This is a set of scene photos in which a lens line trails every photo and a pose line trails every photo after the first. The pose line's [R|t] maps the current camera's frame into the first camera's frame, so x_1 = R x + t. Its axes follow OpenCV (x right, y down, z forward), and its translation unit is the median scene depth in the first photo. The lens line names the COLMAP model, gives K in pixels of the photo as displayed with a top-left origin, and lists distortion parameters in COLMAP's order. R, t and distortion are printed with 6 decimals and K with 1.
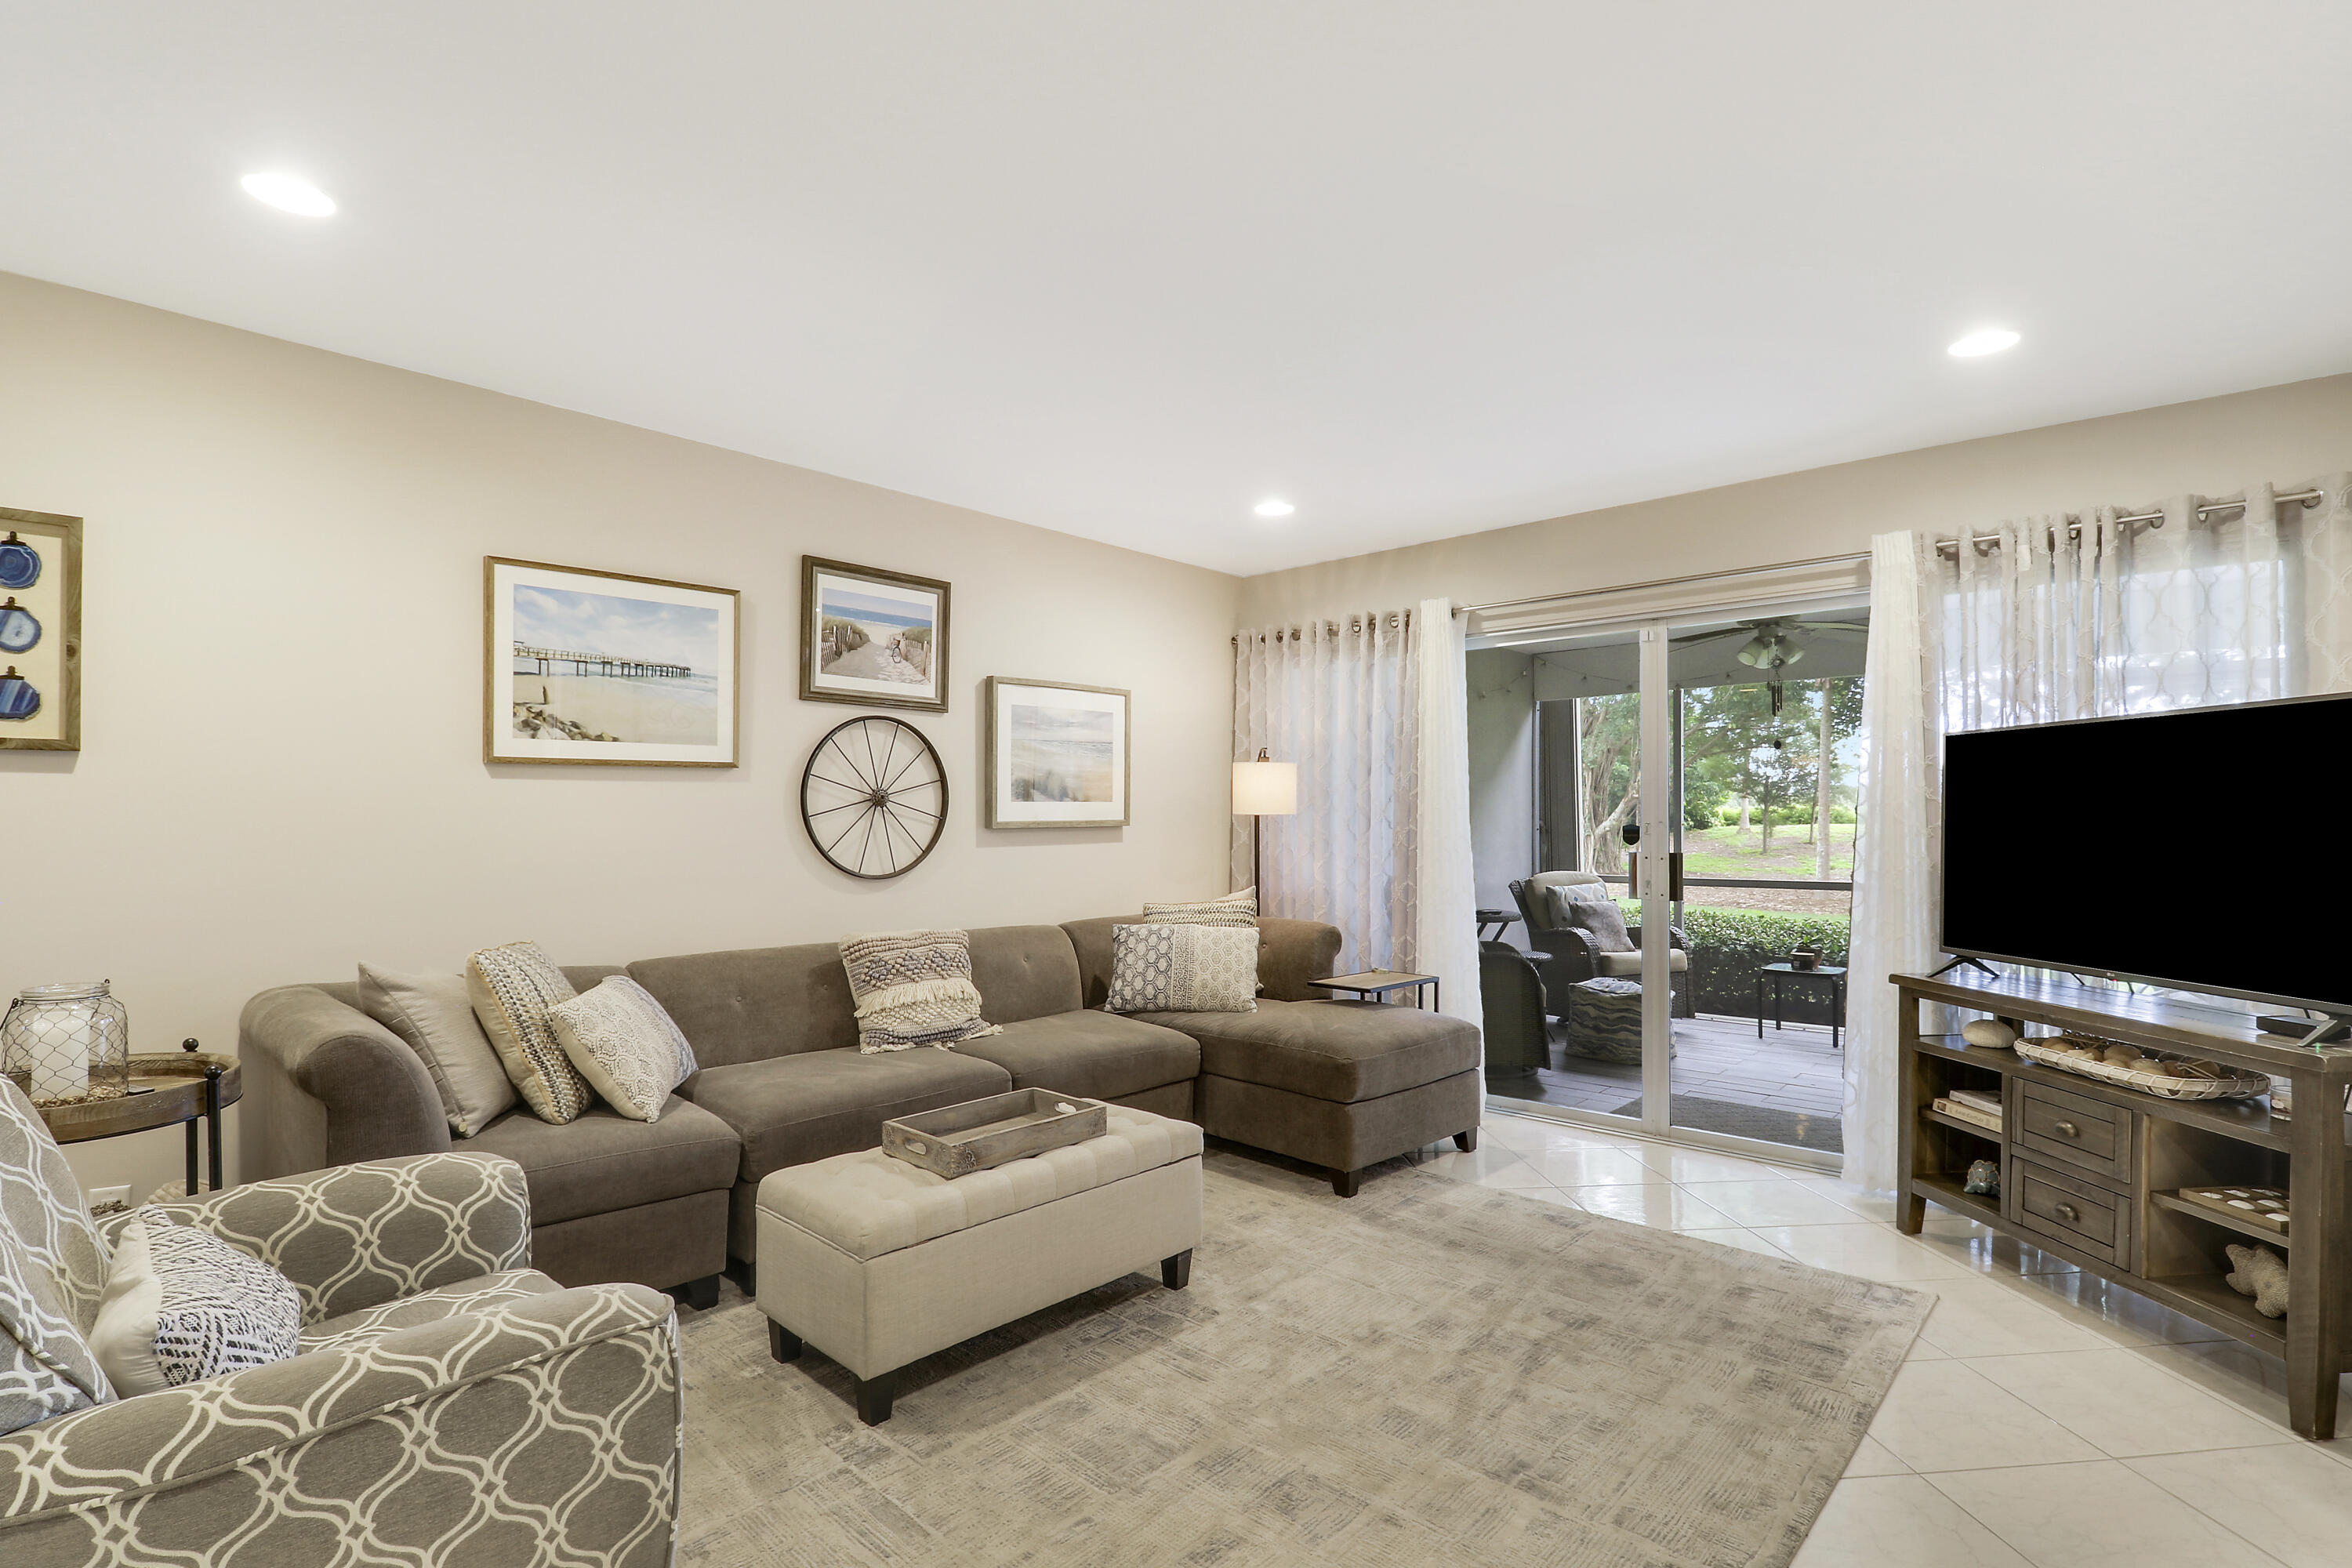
lens RADIAL K [[1101.2, 0, 1225.6], [0, 1101.2, 838.3], [0, 0, 1]] dist [-0.027170, -0.000465]
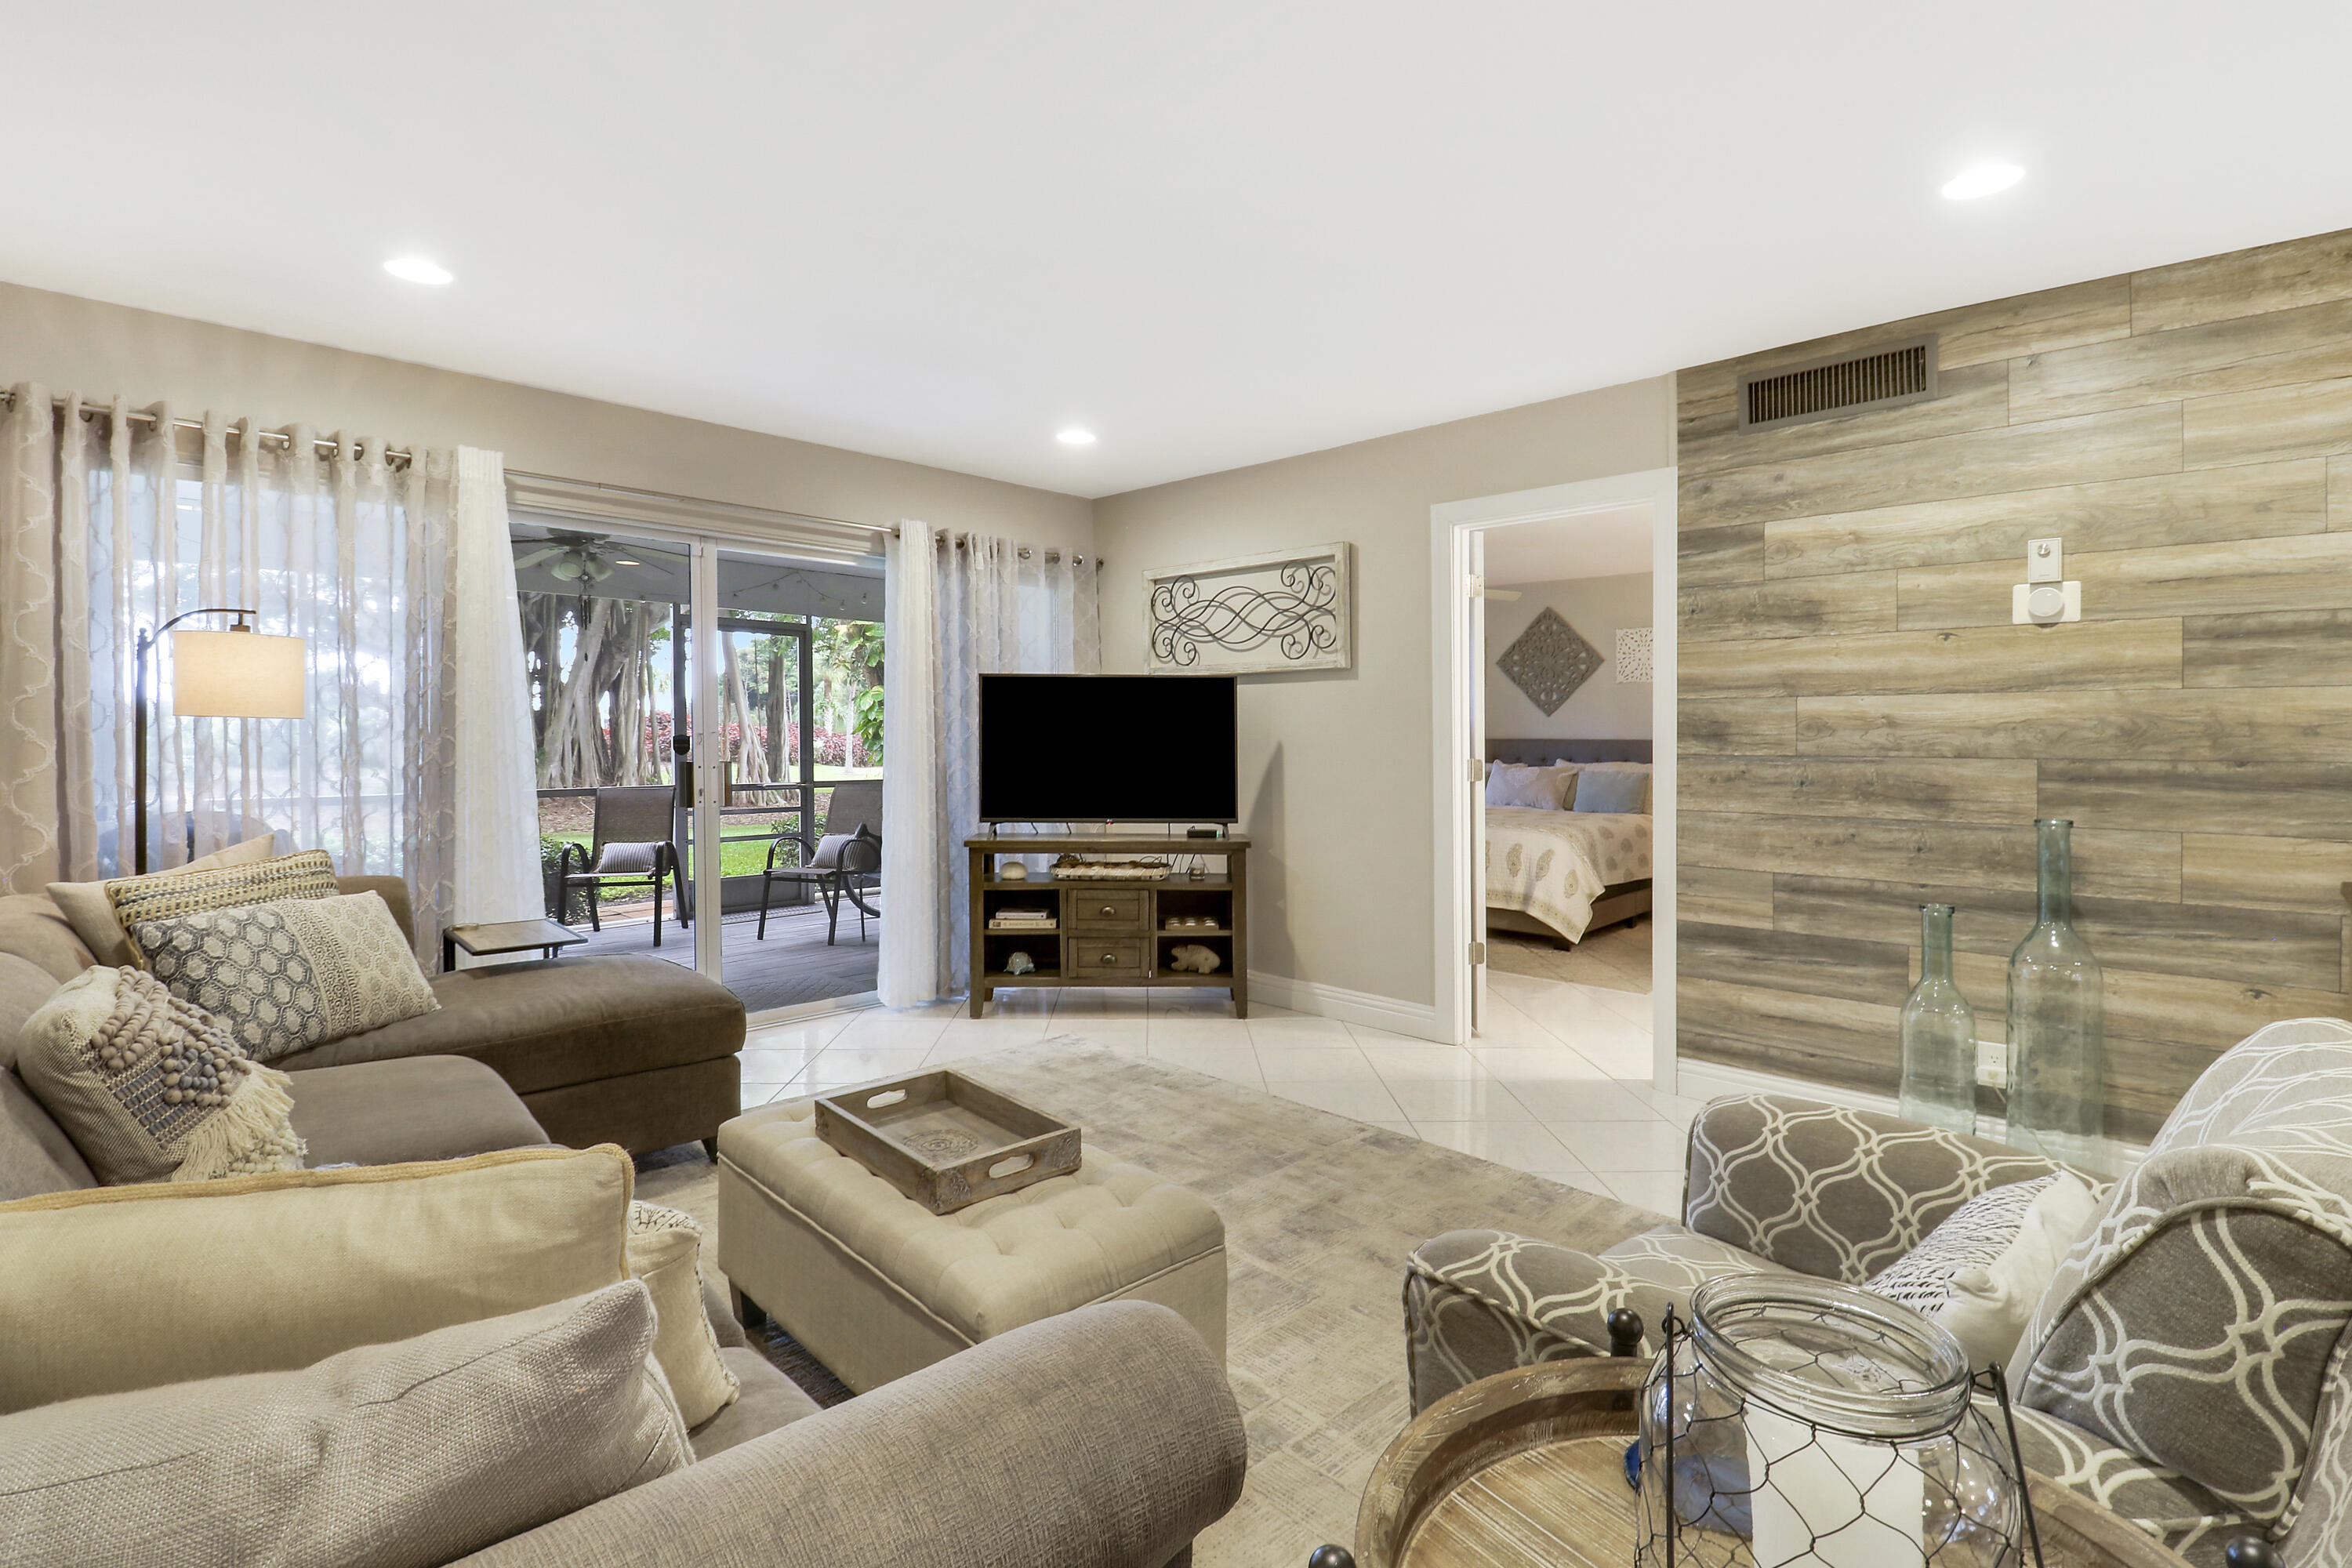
lens RADIAL K [[1127.7, 0, 1117.3], [0, 1127.7, 713.1], [0, 0, 1]] dist [-0.013406, -0.000397]
pose [[0.084229, 0.017829, 0.996287, -0.680486], [0.014292, 0.999715, -0.019099, -0.007156], [-0.996344, 0.015848, 0.083951, 0.552405]]
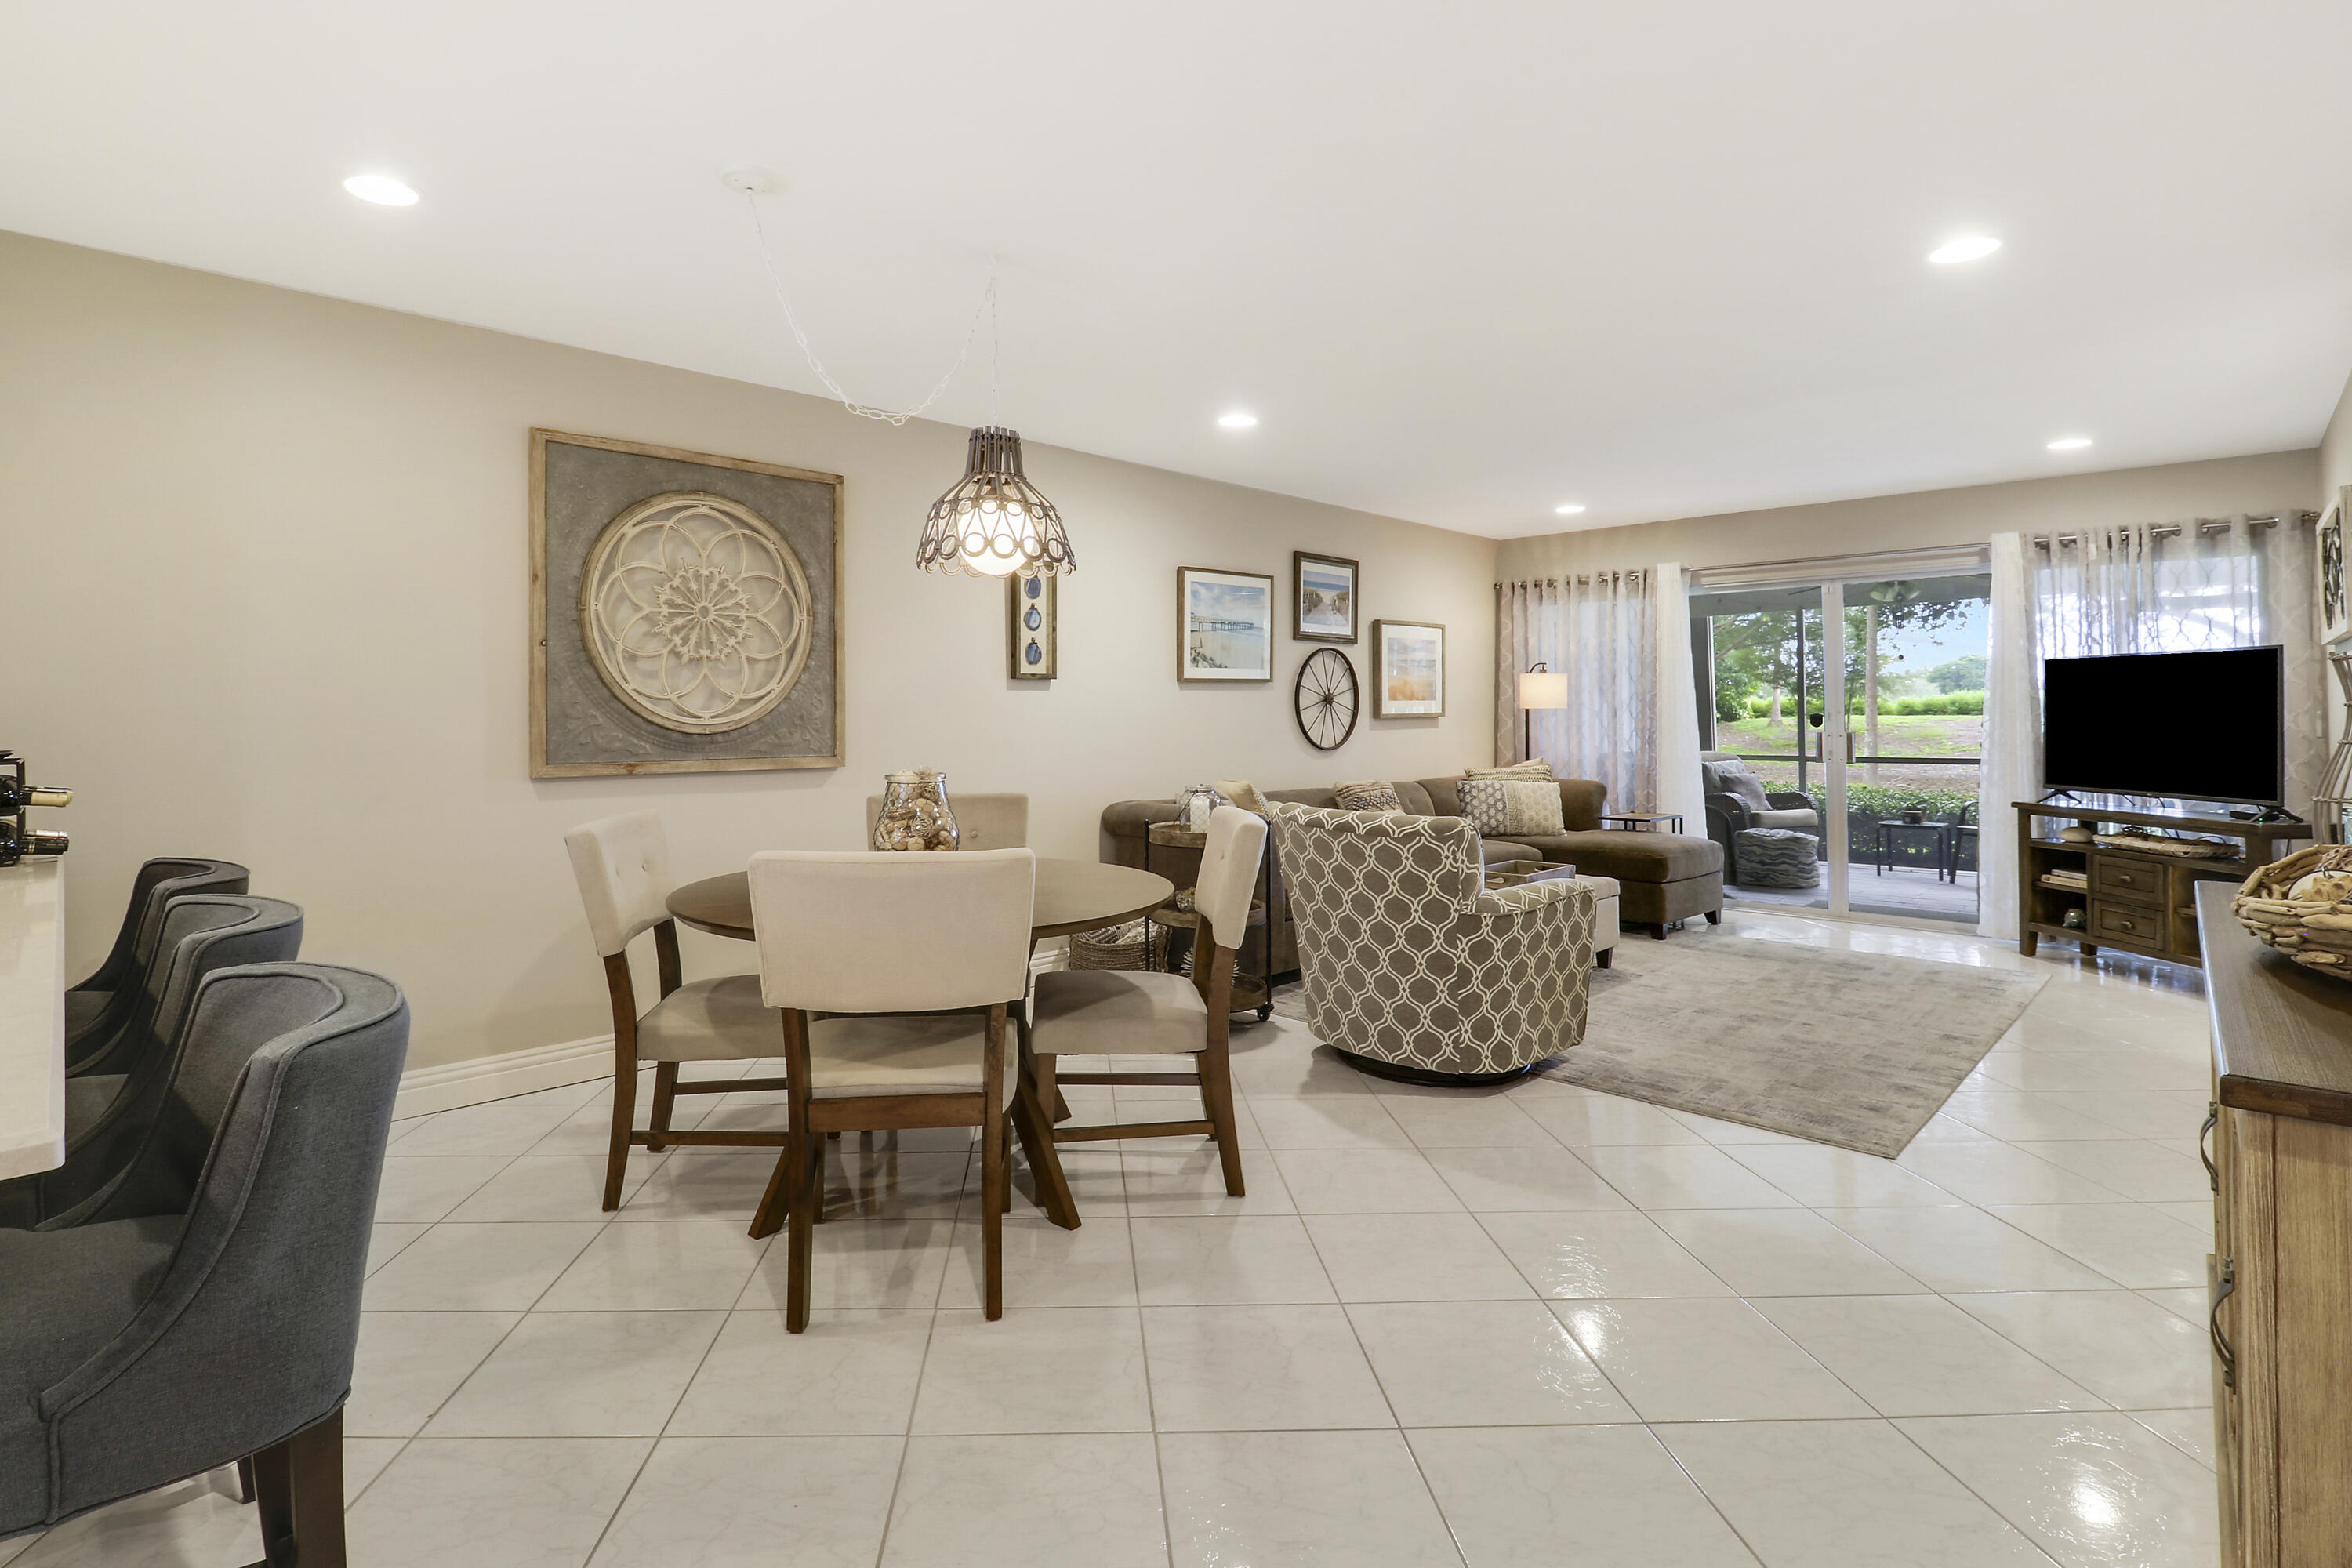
lens RADIAL K [[1127.7, 0, 1117.3], [0, 1127.7, 713.1], [0, 0, 1]] dist [-0.013406, -0.000397]
pose [[0.996960, -0.005975, -0.077683, -0.510902], [0.004524, 0.999812, -0.018848, 0.013165], [0.077781, 0.018439, 0.996800, -0.671464]]
